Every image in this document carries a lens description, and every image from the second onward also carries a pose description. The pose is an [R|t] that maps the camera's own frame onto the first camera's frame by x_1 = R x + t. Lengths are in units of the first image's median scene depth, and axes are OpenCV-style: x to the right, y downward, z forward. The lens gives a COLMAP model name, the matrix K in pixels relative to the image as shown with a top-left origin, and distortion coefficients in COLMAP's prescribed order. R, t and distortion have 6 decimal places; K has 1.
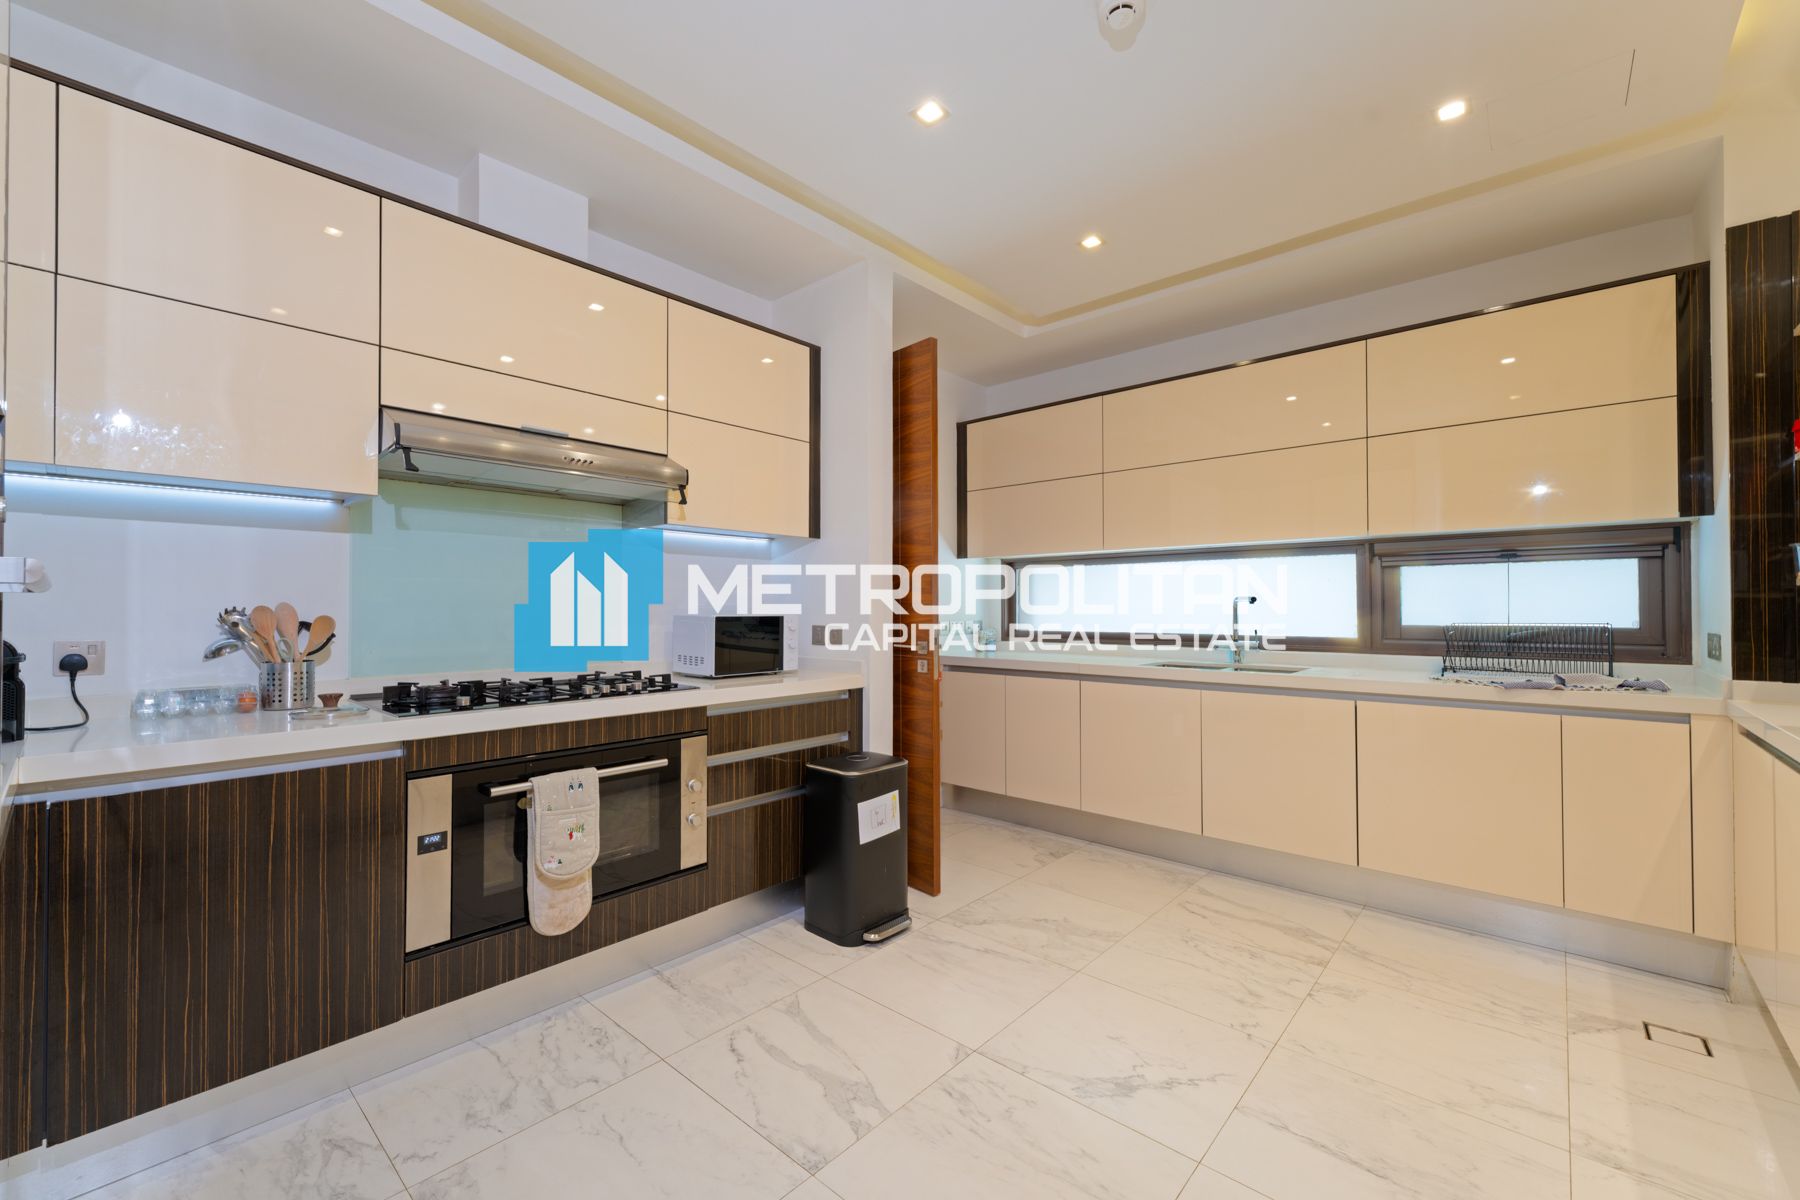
lens RADIAL K [[733.7, 0, 883.3], [0, 733.7, 601.7], [0, 0, 1]] dist [0.009373, -0.000331]
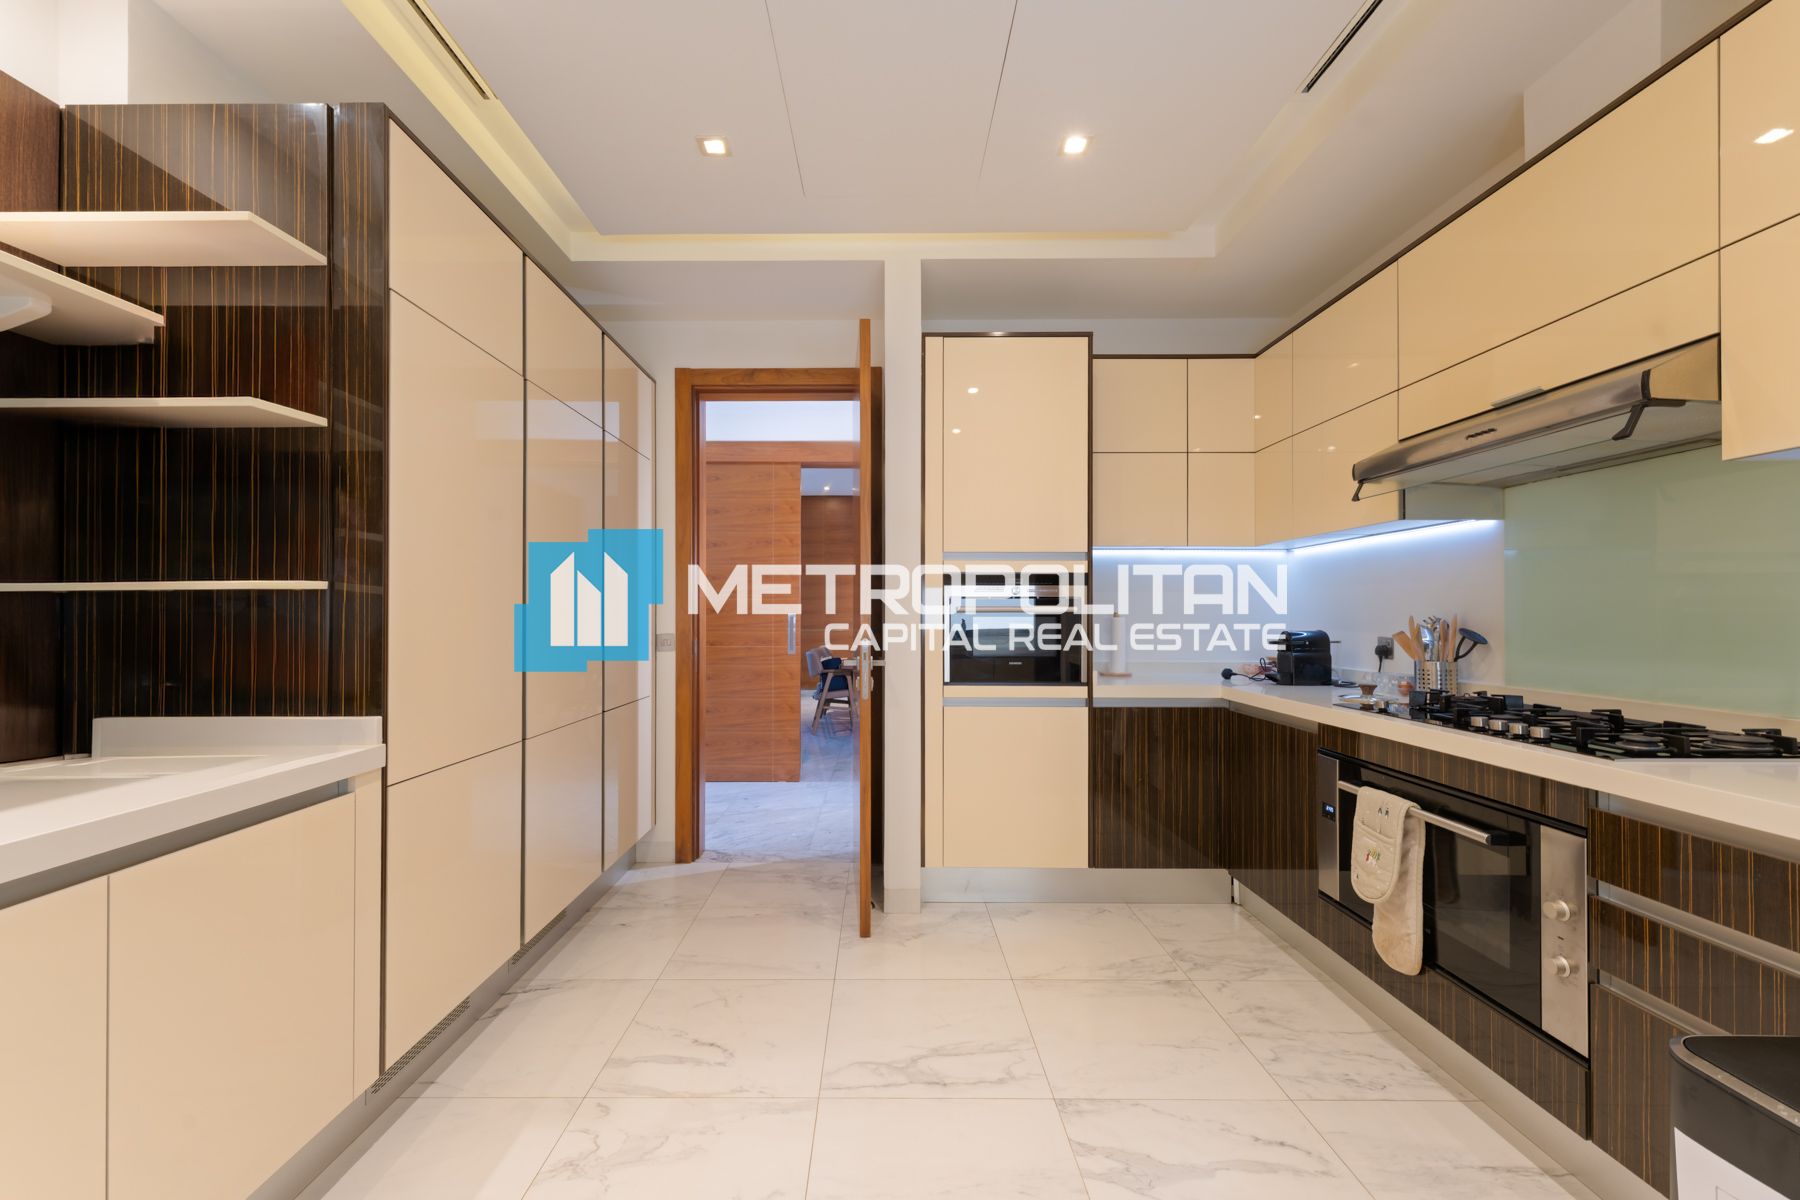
lens RADIAL K [[733.7, 0, 886.1], [0, 733.7, 609.4], [0, 0, 1]] dist [0.009373, -0.000331]
pose [[-0.734424, -0.007372, -0.678651, 0.667814], [0.003161, 0.999893, -0.014283, 0.007677], [0.678684, -0.012635, -0.734322, 1.246231]]
